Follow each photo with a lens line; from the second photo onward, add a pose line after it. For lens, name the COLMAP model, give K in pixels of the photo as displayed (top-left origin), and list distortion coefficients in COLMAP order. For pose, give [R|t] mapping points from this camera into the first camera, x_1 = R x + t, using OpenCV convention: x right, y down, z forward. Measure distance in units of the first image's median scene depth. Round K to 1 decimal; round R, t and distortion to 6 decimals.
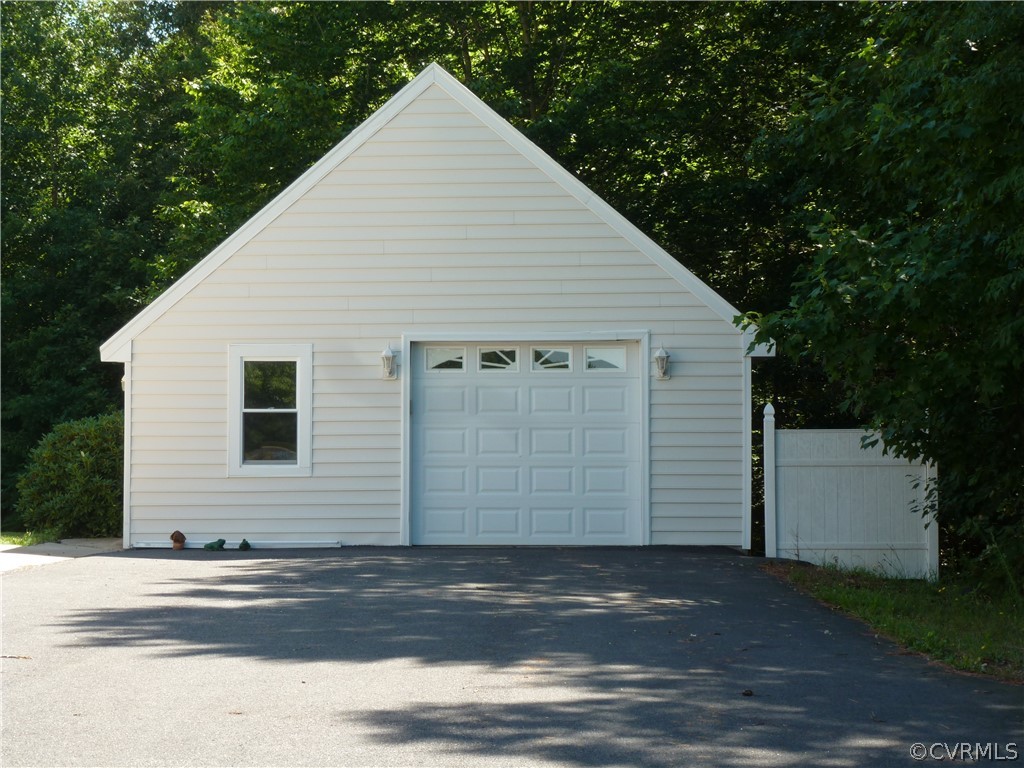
lens RADIAL K [[1930.7, 0, 512.1], [0, 1930.7, 383.5], [0, 0, 1]] dist [0.061586, 0.000000]
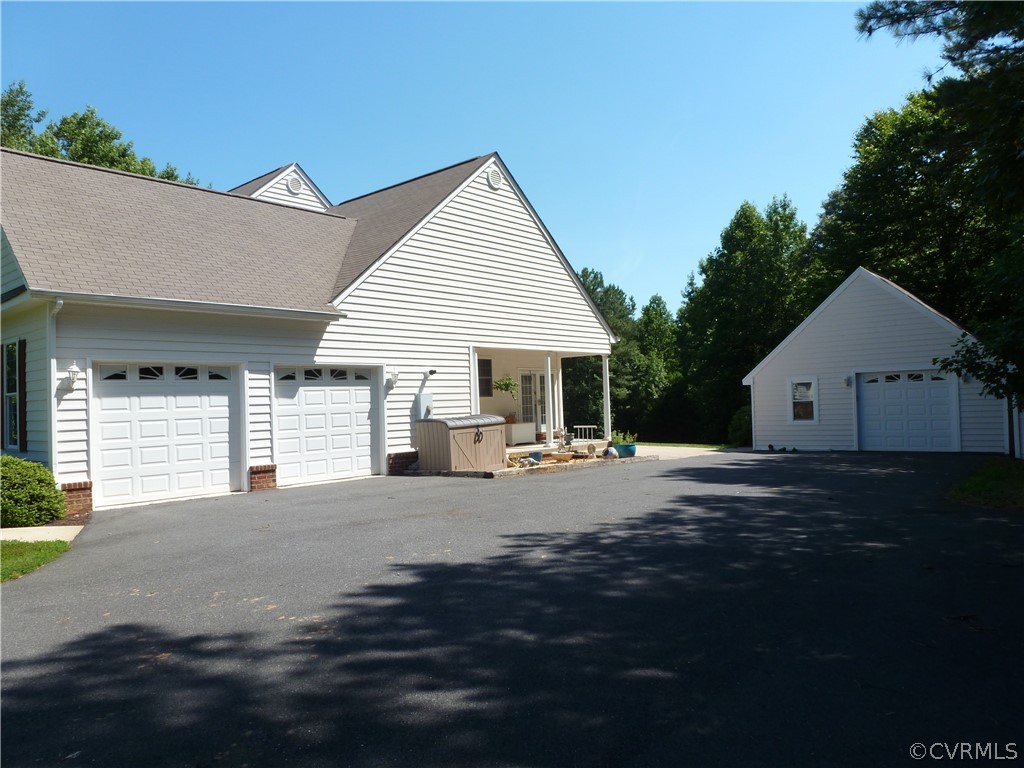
lens RADIAL K [[728.7, 0, 511.9], [0, 728.7, 385.8], [0, 0, 1]] dist [-0.004618, -0.001228]
pose [[0.792959, -0.039355, -0.608003, 0.178003], [0.033429, 0.999219, -0.021081, 0.000882], [0.608357, -0.003609, 0.793655, -0.070668]]
